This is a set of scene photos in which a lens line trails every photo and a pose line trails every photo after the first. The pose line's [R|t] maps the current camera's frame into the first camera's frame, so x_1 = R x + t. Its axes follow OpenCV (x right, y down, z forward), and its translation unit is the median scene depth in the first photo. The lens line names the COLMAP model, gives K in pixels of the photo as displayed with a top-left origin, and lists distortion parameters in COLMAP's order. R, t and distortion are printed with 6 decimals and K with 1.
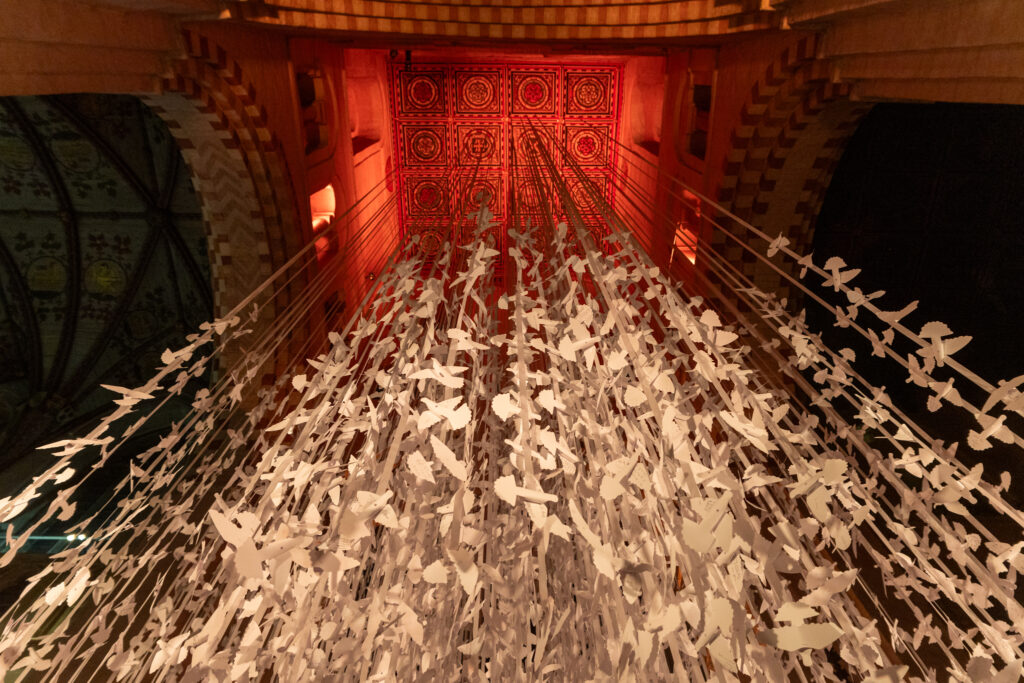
lens RADIAL K [[662.6, 0, 512.0], [0, 662.6, 341.5], [0, 0, 1]] dist [-0.001173, 0.000935]
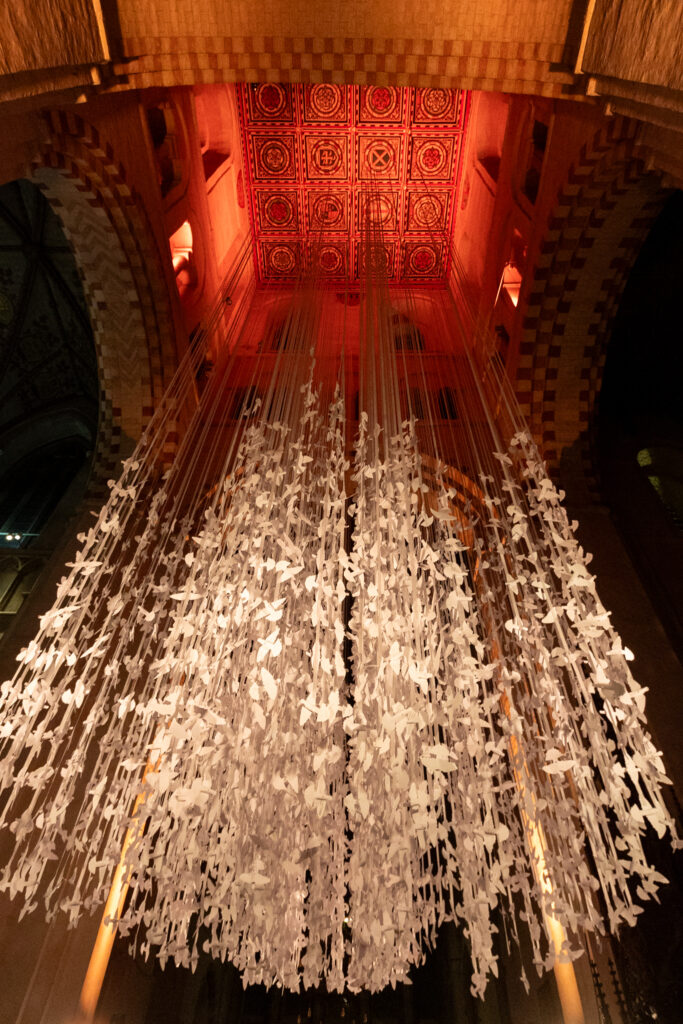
lens RADIAL K [[584.6, 0, 341.5], [0, 584.6, 512.0], [0, 0, 1]] dist [0.002254, -0.000674]
pose [[0.999466, 0.019813, -0.025993, 0.016080], [-0.011105, 0.953854, 0.300066, -0.091014], [0.030739, -0.299617, 0.953564, -0.057043]]
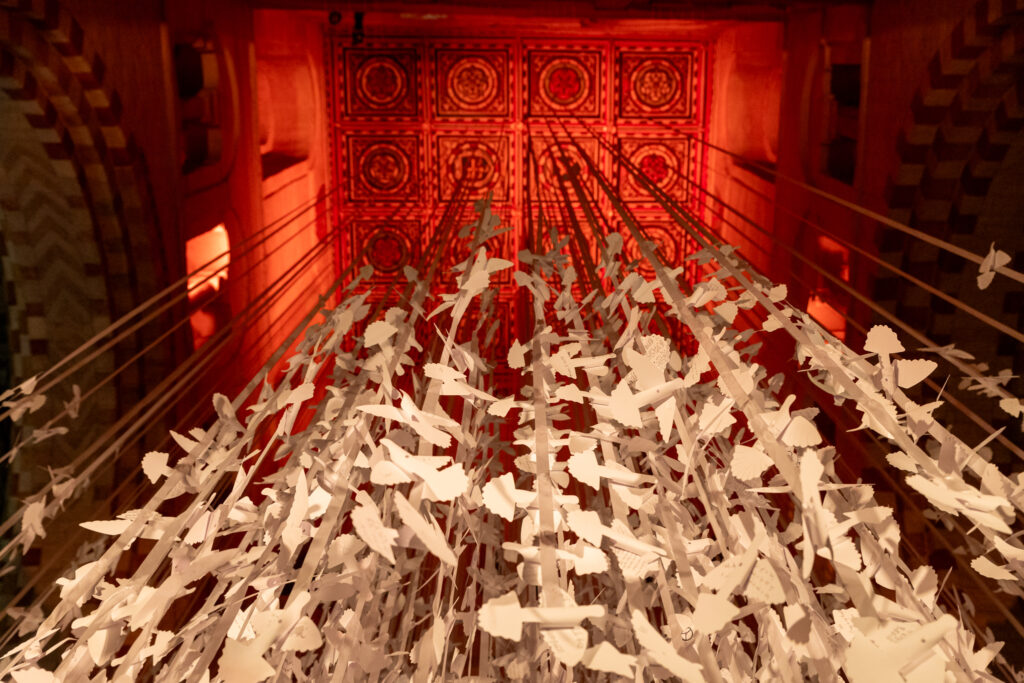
lens RADIAL K [[1142.2, 0, 512.0], [0, 1142.2, 341.5], [0, 0, 1]] dist [-0.010867, 0.037855]
pose [[0.999891, 0.005283, -0.013804, 0.000508], [-0.007230, 0.989393, -0.145083, 0.015859], [0.012891, 0.145167, 0.989323, 0.008710]]
